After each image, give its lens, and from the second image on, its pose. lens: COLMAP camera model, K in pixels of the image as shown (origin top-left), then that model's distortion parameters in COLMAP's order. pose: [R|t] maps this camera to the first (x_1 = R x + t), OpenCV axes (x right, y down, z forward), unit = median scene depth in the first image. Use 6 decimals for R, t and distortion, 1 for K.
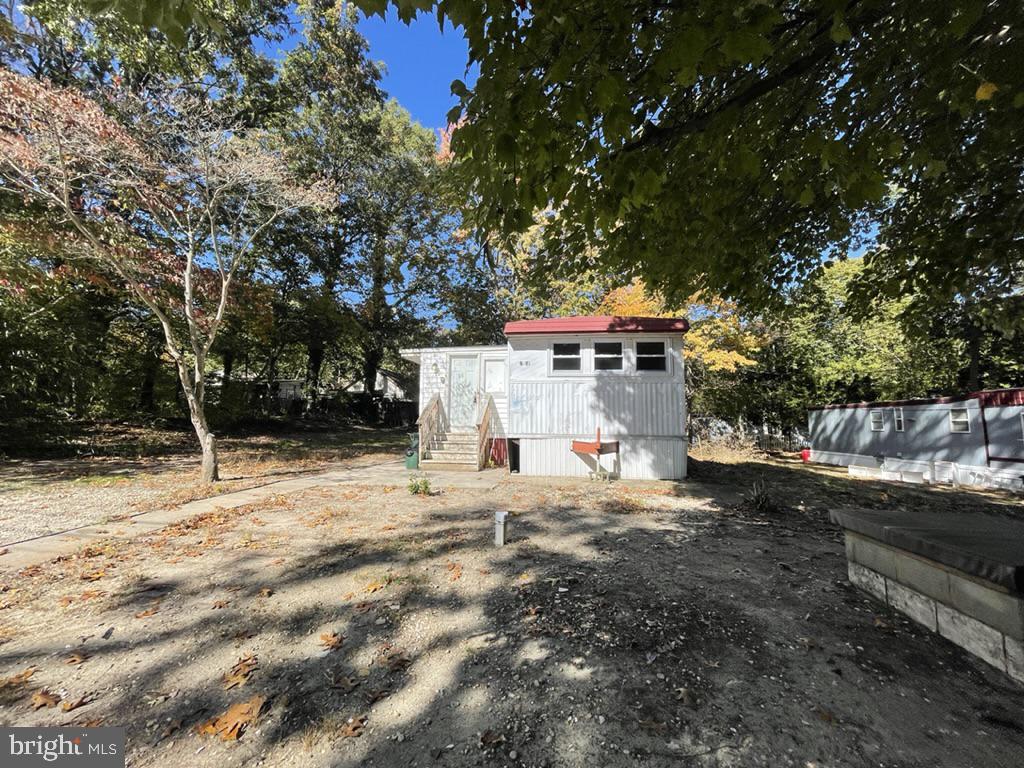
lens RADIAL K [[410.2, 0, 512.0], [0, 410.2, 384.0], [0, 0, 1]] dist [0.000039, -0.000001]
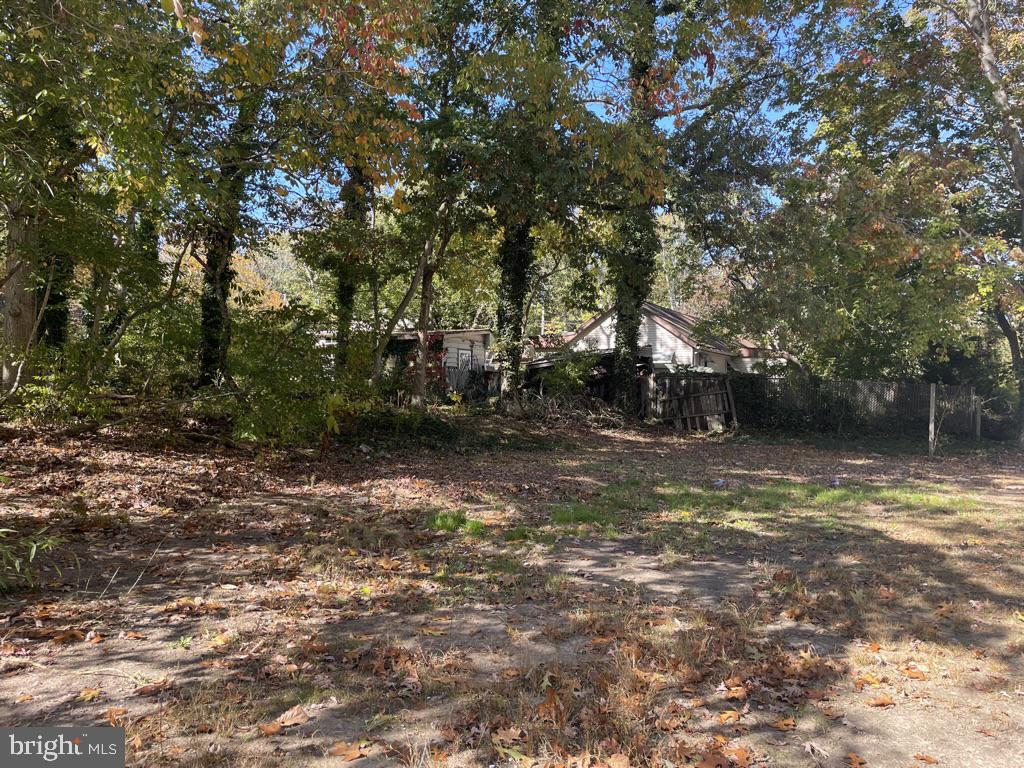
lens RADIAL K [[768.8, 0, 512.0], [0, 768.8, 384.0], [0, 0, 1]] dist [0.001104, 0.000633]
pose [[0.909754, -0.002366, -0.415140, -0.128573], [0.026525, 0.998272, 0.052438, 0.009424], [0.414299, -0.058718, 0.908245, 0.226467]]
